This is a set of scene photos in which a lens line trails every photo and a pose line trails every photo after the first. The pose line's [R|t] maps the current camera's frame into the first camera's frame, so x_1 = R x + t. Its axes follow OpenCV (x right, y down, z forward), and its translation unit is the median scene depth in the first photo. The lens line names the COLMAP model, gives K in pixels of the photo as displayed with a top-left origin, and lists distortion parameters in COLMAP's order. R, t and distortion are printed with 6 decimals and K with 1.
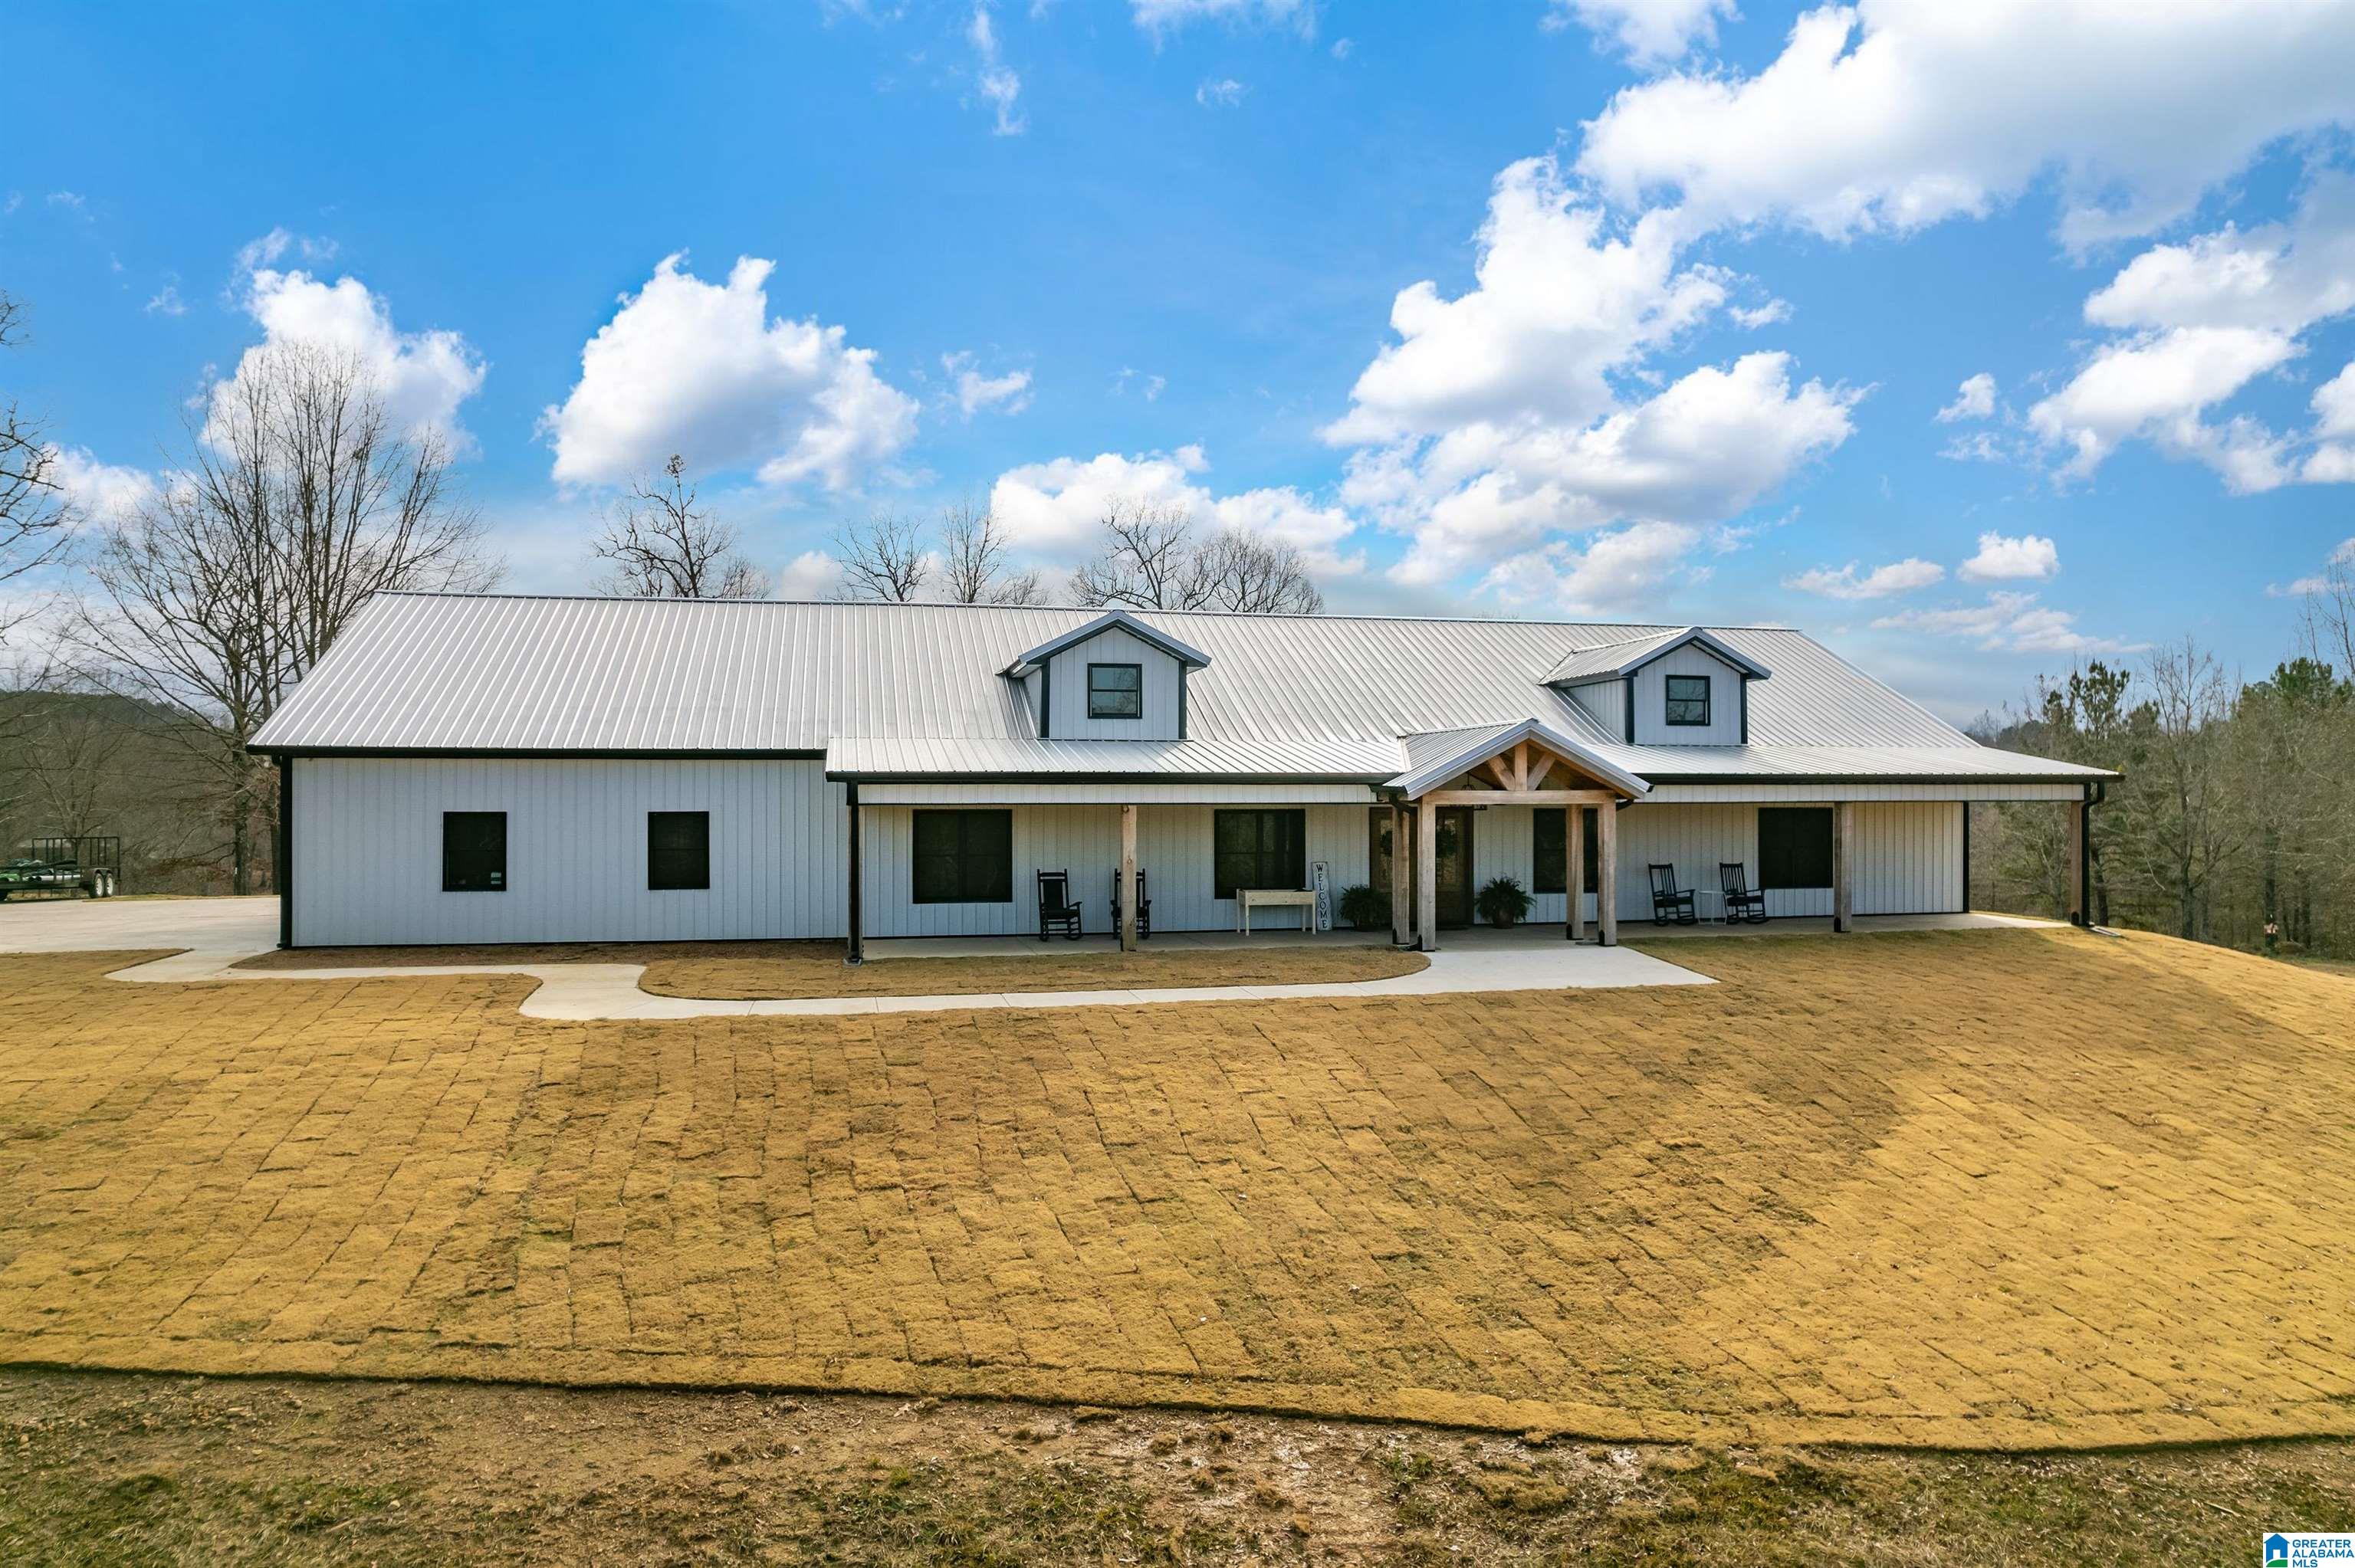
lens RADIAL K [[1519.7, 0, 1177.5], [0, 1519.7, 784.0], [0, 0, 1]] dist [-0.033877, 0.001070]
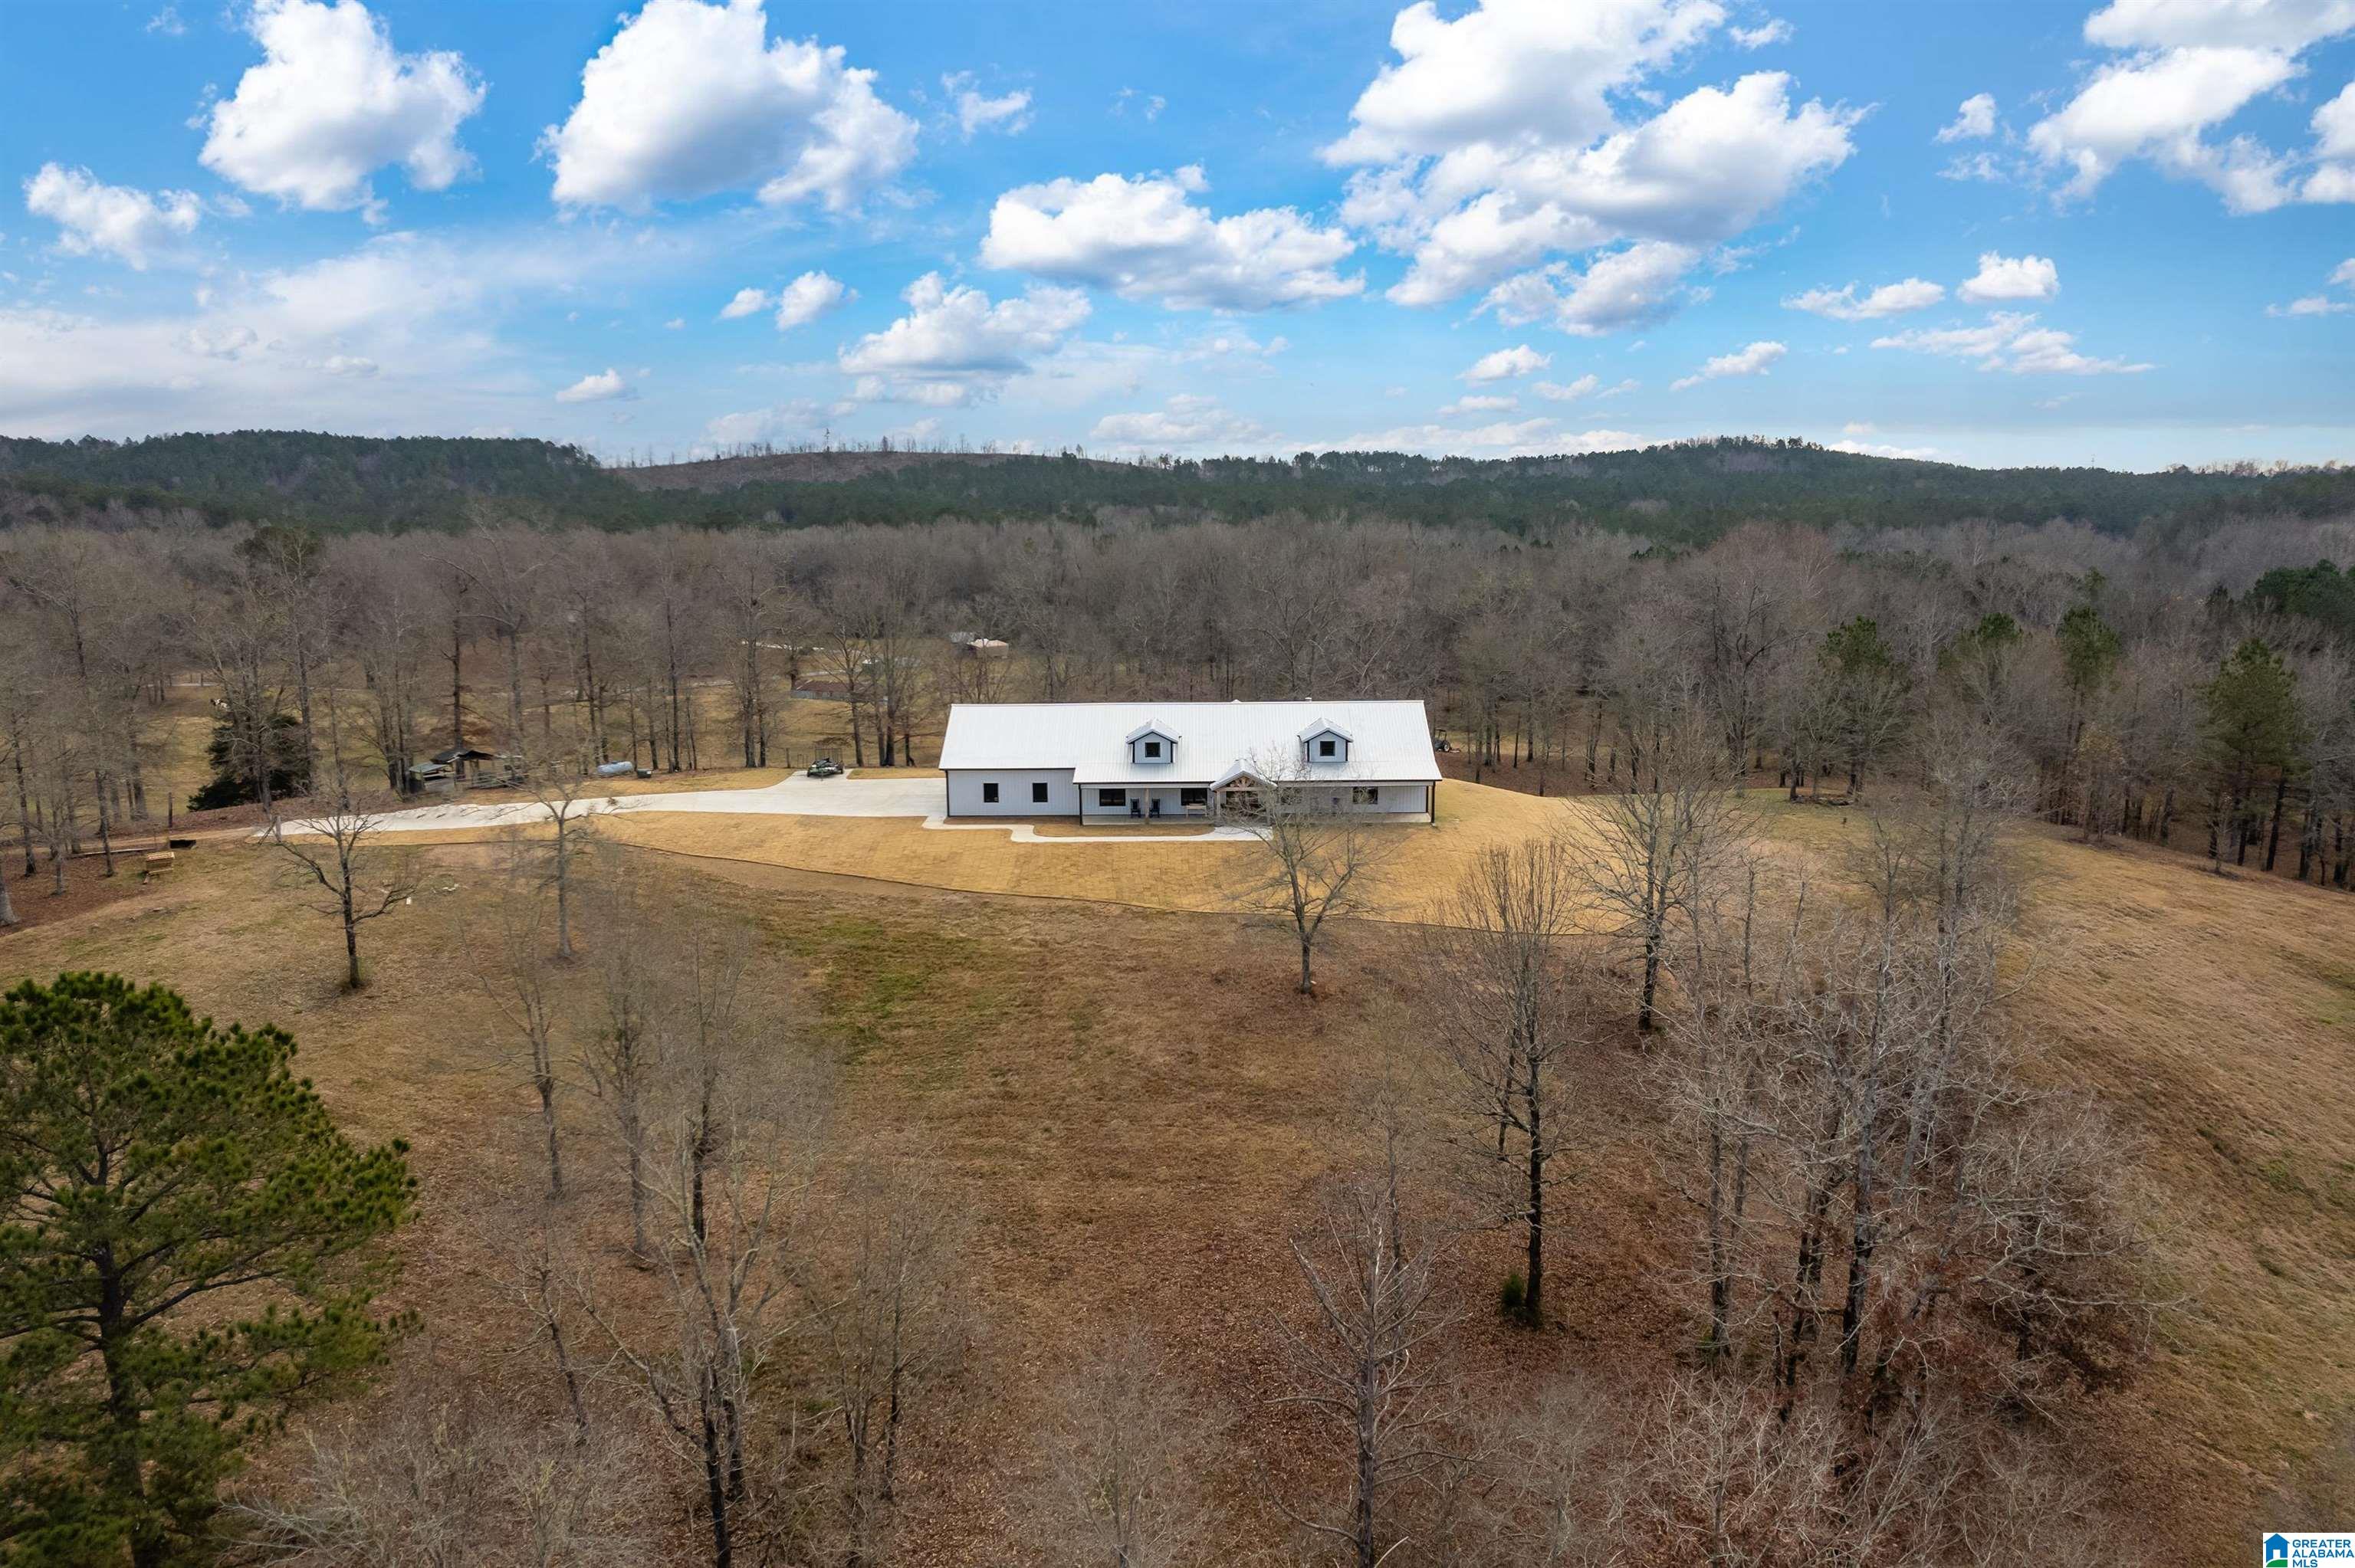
lens RADIAL K [[1519.7, 0, 1177.5], [0, 1519.7, 784.0], [0, 0, 1]] dist [-0.033877, 0.001070]
pose [[0.974647, 0.029315, -0.221821, 0.893831], [0.009239, 0.985262, 0.170805, -0.650450], [0.223558, -0.168524, 0.960011, -2.707756]]
